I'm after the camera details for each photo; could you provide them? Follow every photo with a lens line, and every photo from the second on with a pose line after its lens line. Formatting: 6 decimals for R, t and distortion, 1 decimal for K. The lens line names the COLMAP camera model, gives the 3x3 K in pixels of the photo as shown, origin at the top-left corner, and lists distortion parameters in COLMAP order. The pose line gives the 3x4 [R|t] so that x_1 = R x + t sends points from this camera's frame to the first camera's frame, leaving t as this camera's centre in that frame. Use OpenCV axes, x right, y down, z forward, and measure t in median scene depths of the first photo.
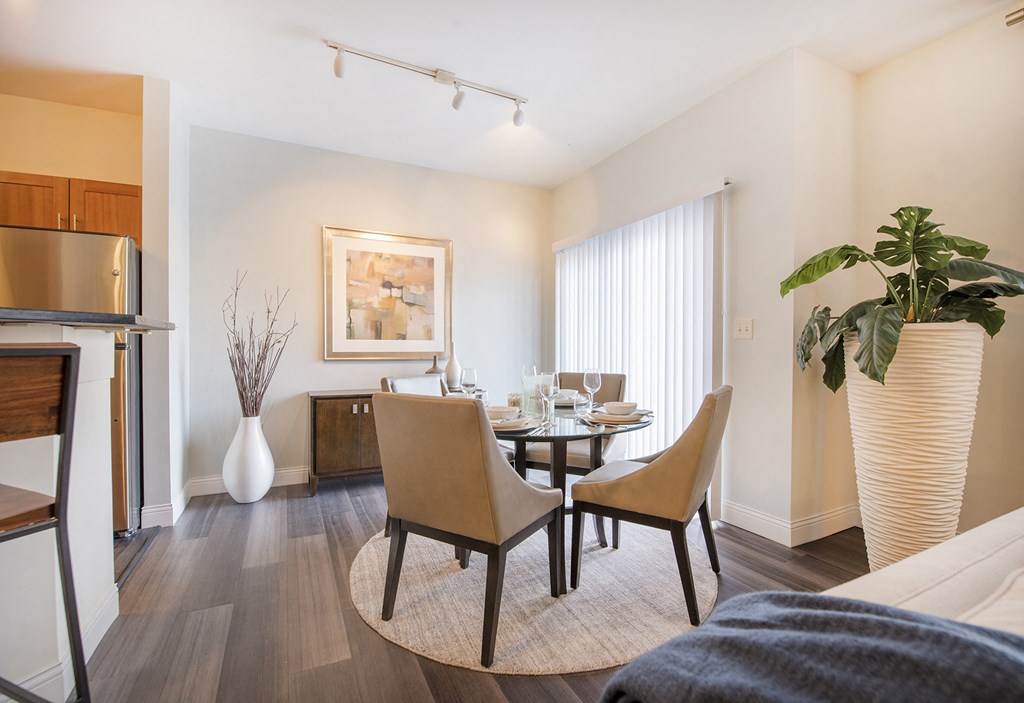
lens RADIAL K [[446.5, 0, 512.0], [0, 446.5, 351.5], [0, 0, 1]] dist [0.000097, 0.000005]
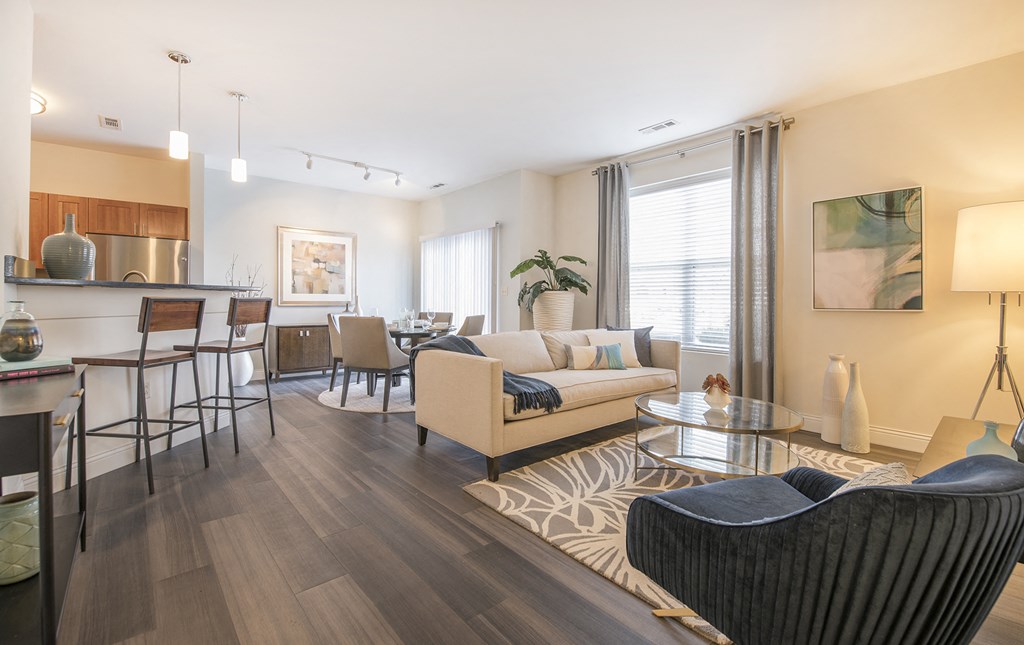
lens RADIAL K [[458.1, 0, 510.4], [0, 458.1, 302.6], [0, 0, 1]] dist [0.001287, 0.000123]
pose [[0.968082, 0.001431, 0.250631, -0.008807], [-0.001970, 0.999996, 0.001899, 0.001843], [-0.250627, -0.002332, 0.968081, -0.856172]]
